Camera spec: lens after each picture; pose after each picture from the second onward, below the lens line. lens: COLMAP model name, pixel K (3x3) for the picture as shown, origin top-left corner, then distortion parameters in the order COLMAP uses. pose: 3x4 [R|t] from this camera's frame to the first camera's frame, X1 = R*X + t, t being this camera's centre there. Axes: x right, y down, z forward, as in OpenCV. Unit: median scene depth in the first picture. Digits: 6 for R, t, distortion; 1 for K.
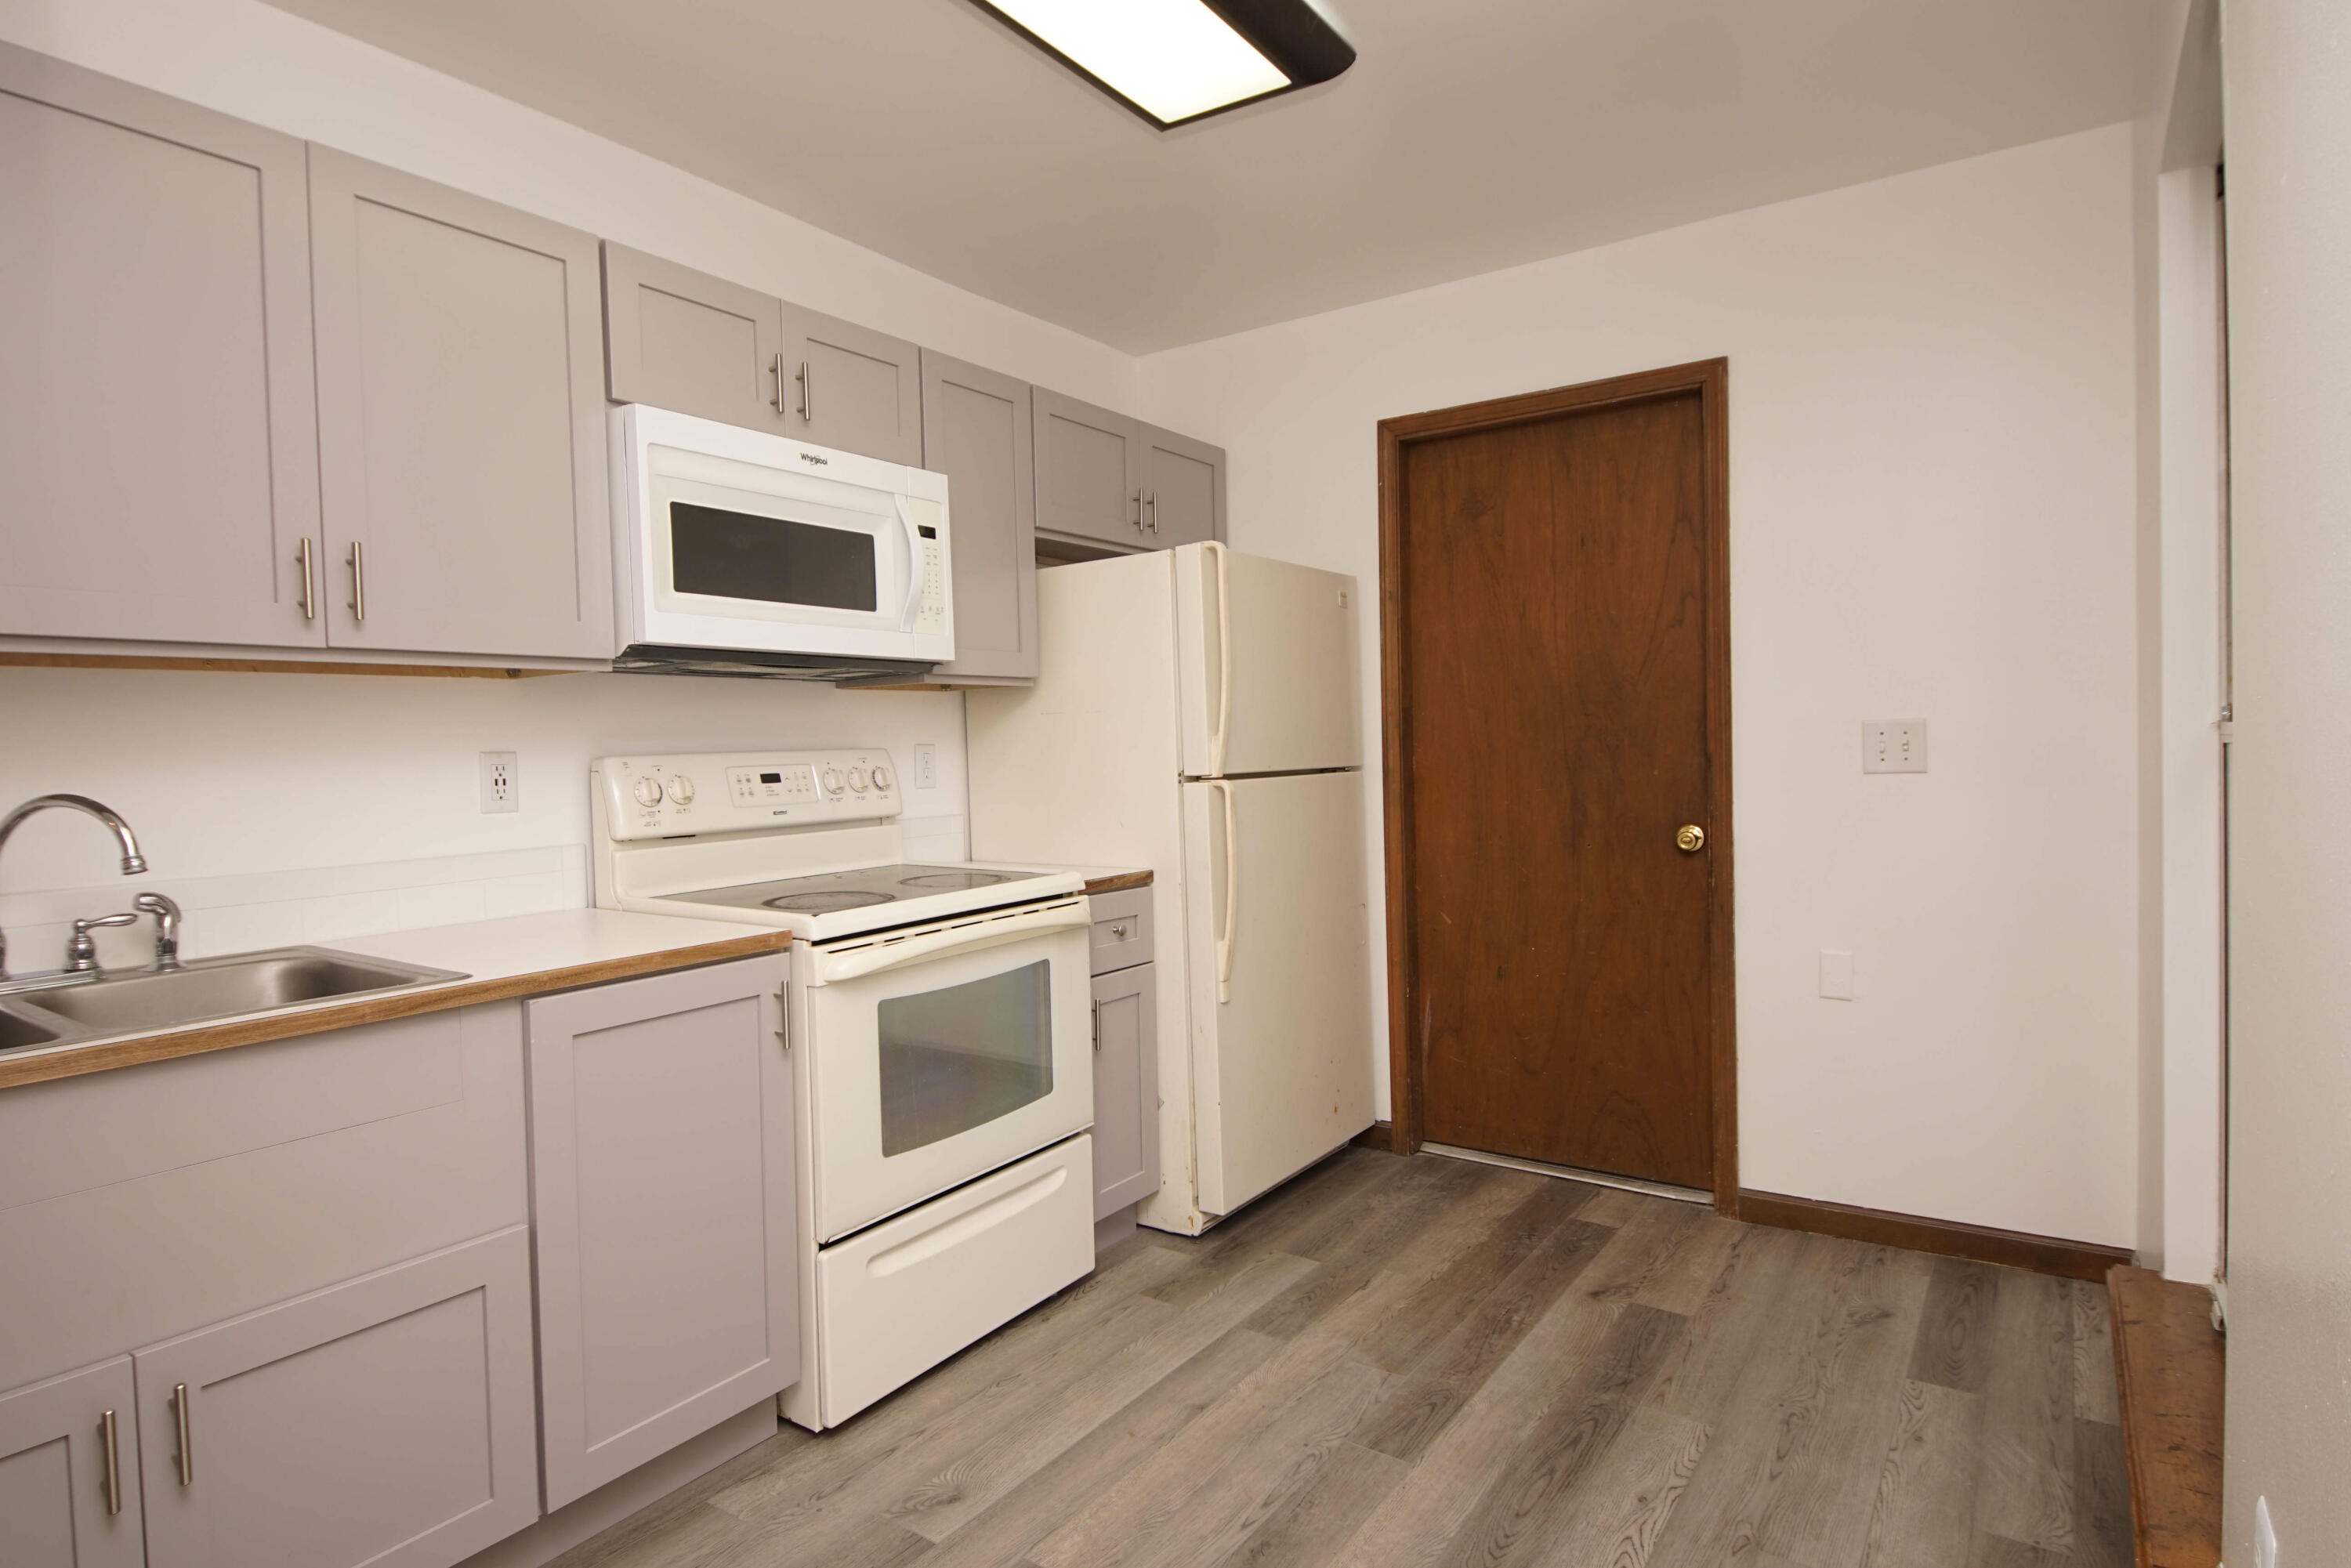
lens RADIAL K [[1258.7, 0, 1150.7], [0, 1258.7, 776.1], [0, 0, 1]] dist [0.040106, -0.034531]
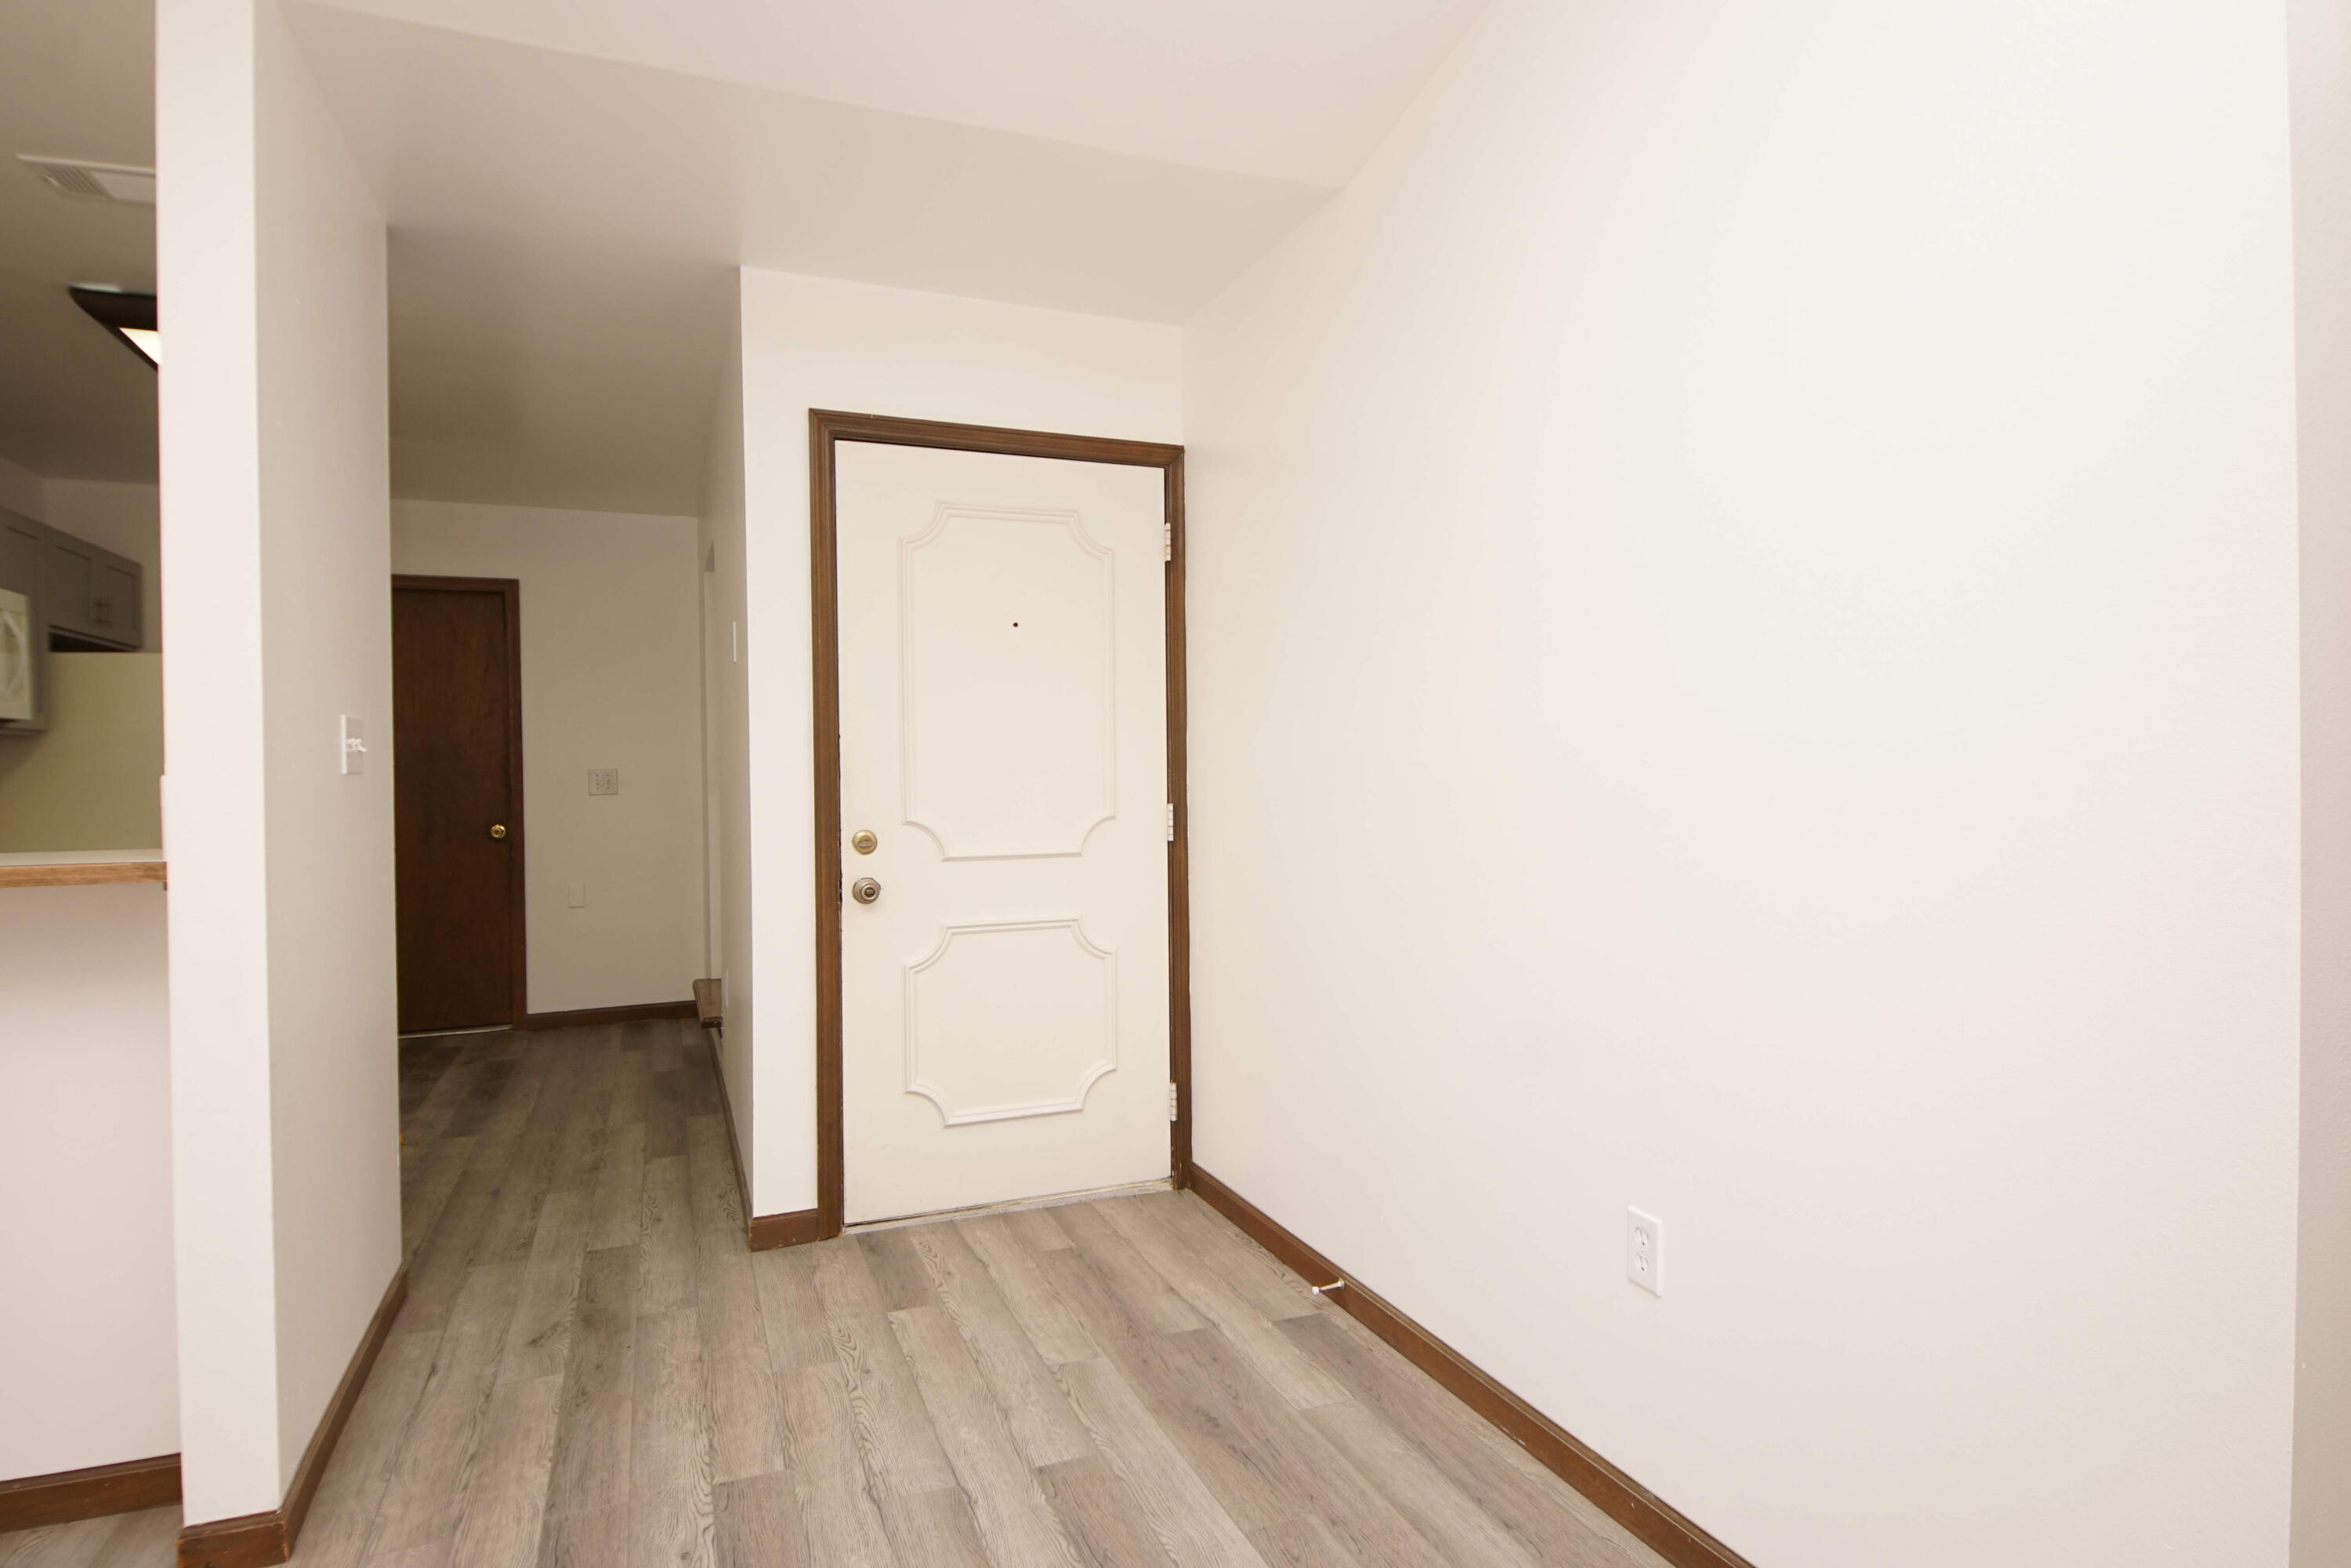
lens RADIAL K [[1258.7, 0, 1150.7], [0, 1258.7, 776.1], [0, 0, 1]] dist [0.040106, -0.034531]
pose [[0.550845, 0.009821, 0.834550, -0.643868], [0.021514, 0.999431, -0.025961, 0.039105], [-0.834330, 0.032255, 0.550321, -0.878650]]
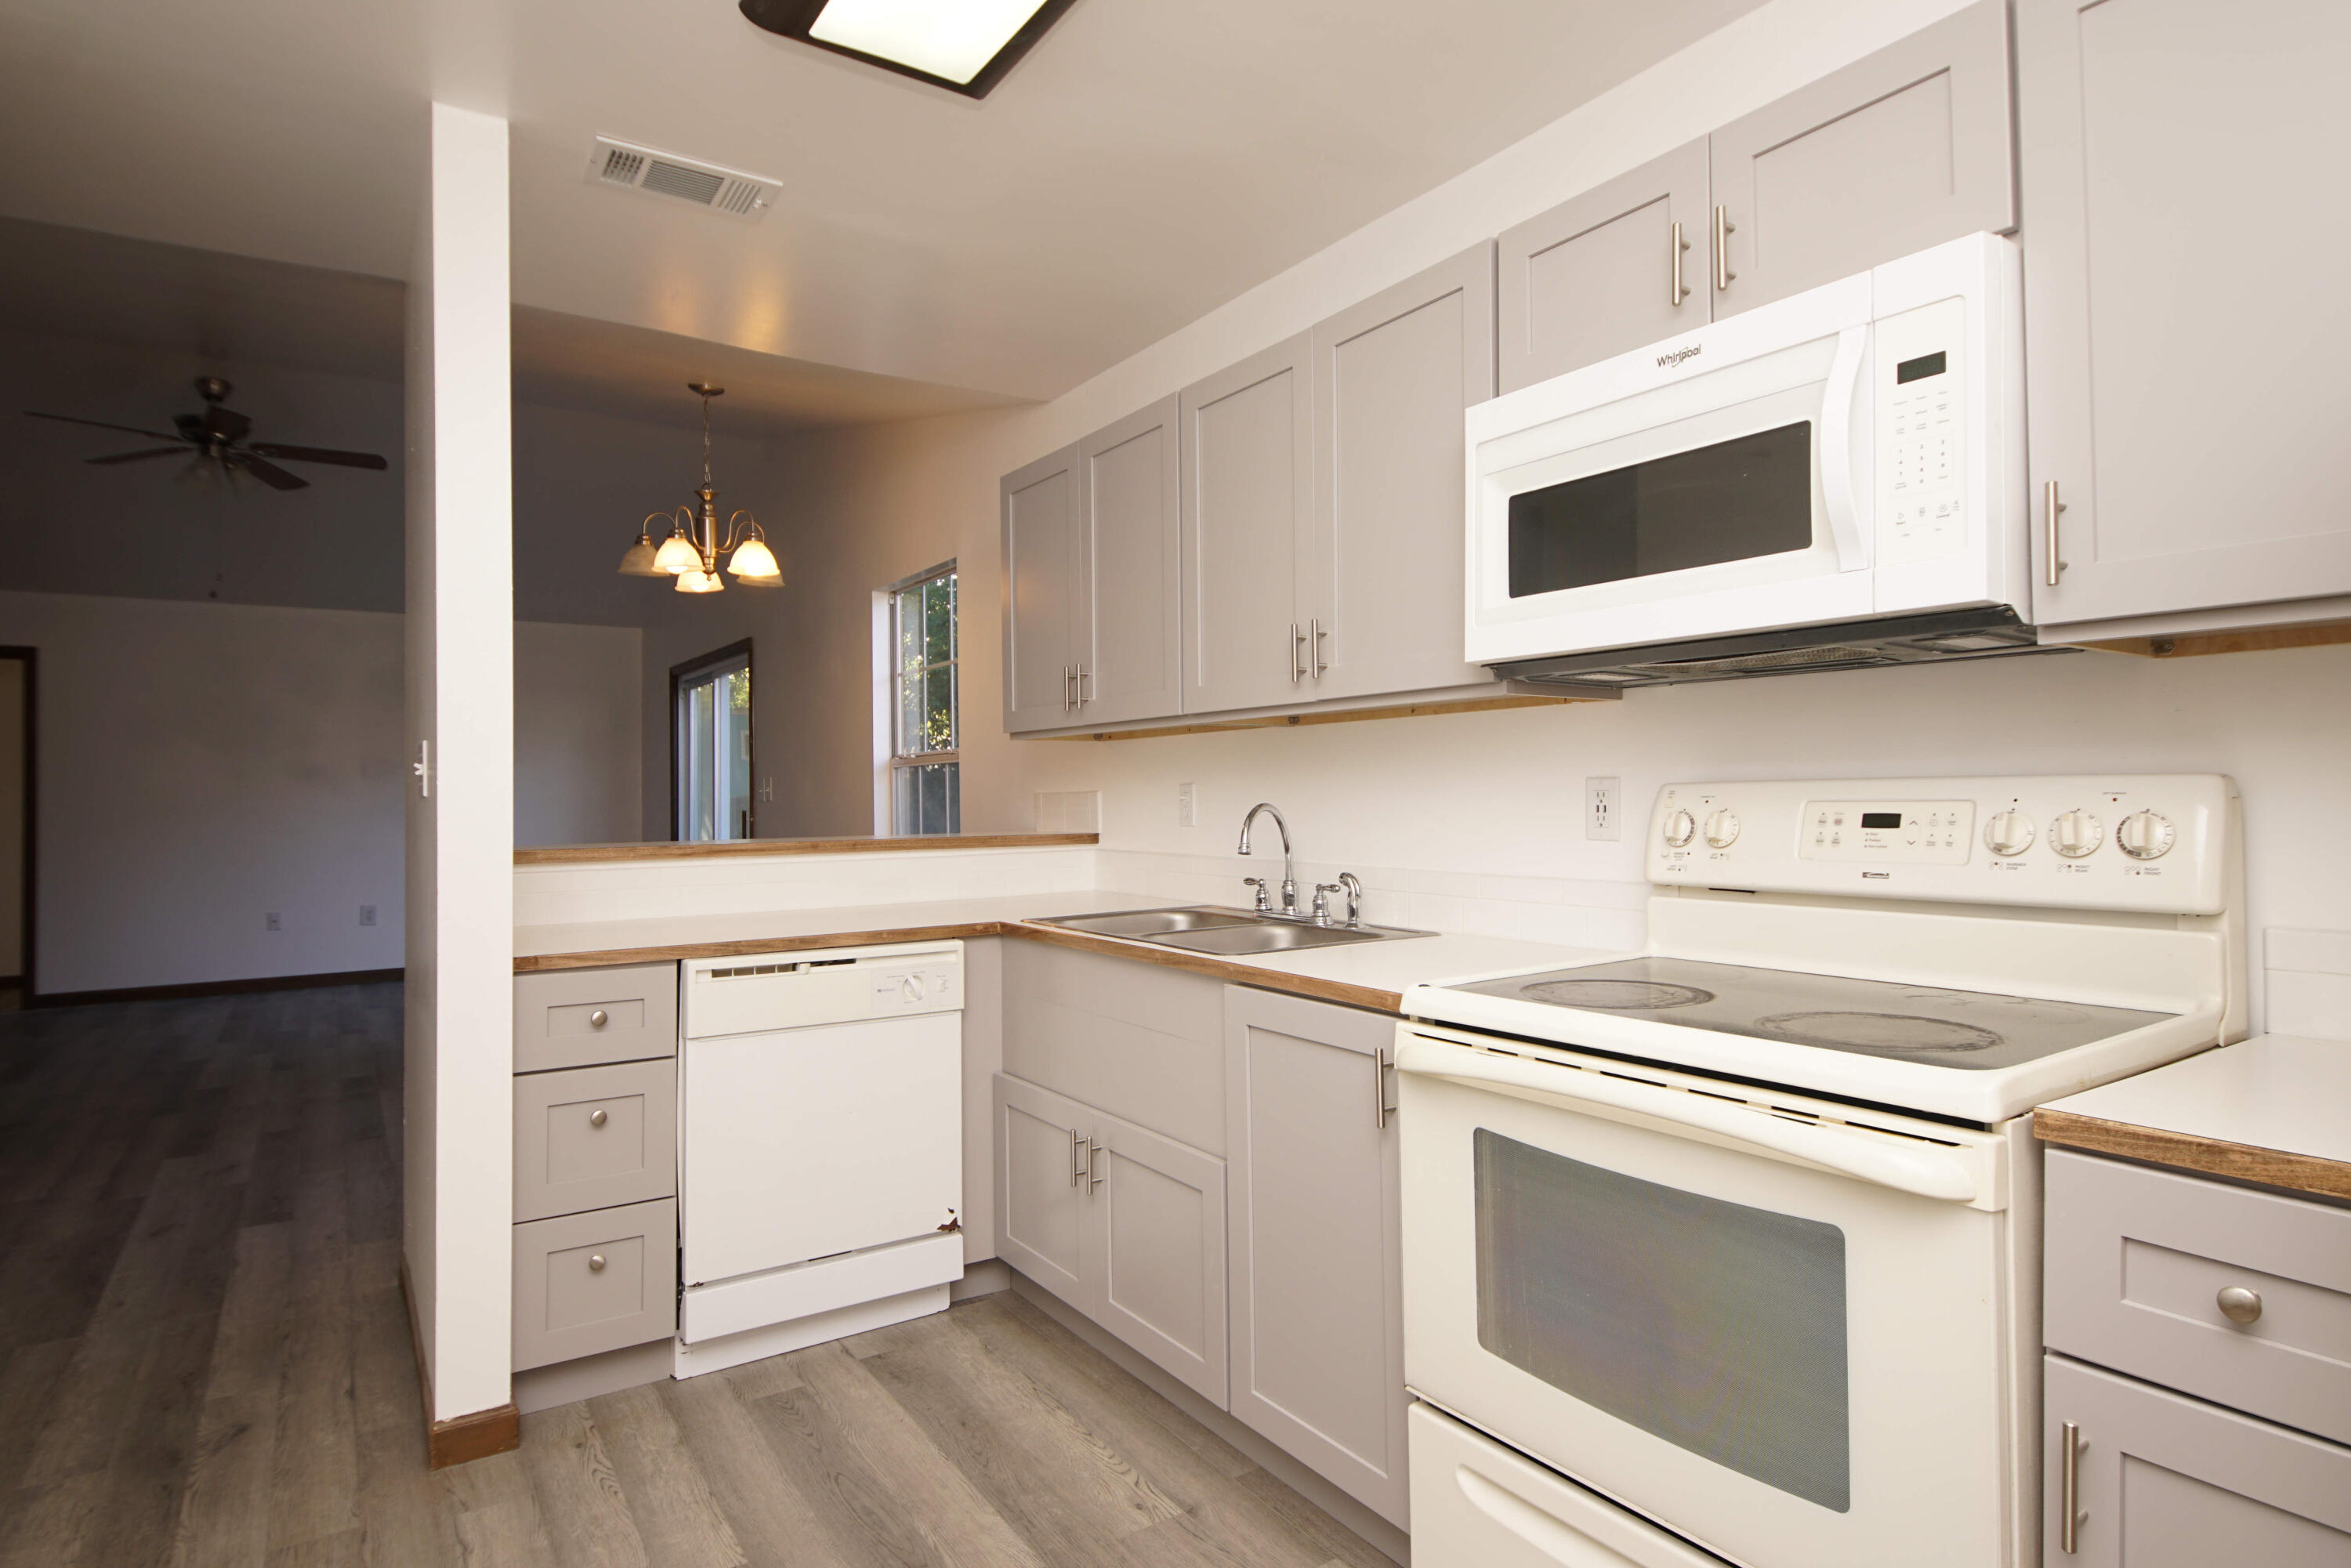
lens RADIAL K [[1258.7, 0, 1150.7], [0, 1258.7, 776.1], [0, 0, 1]] dist [0.040106, -0.034531]
pose [[-0.373577, 0.013098, -0.927507, 0.407356], [-0.006727, 0.999836, 0.016829, -0.027325], [0.927575, 0.012527, -0.373428, 0.839391]]
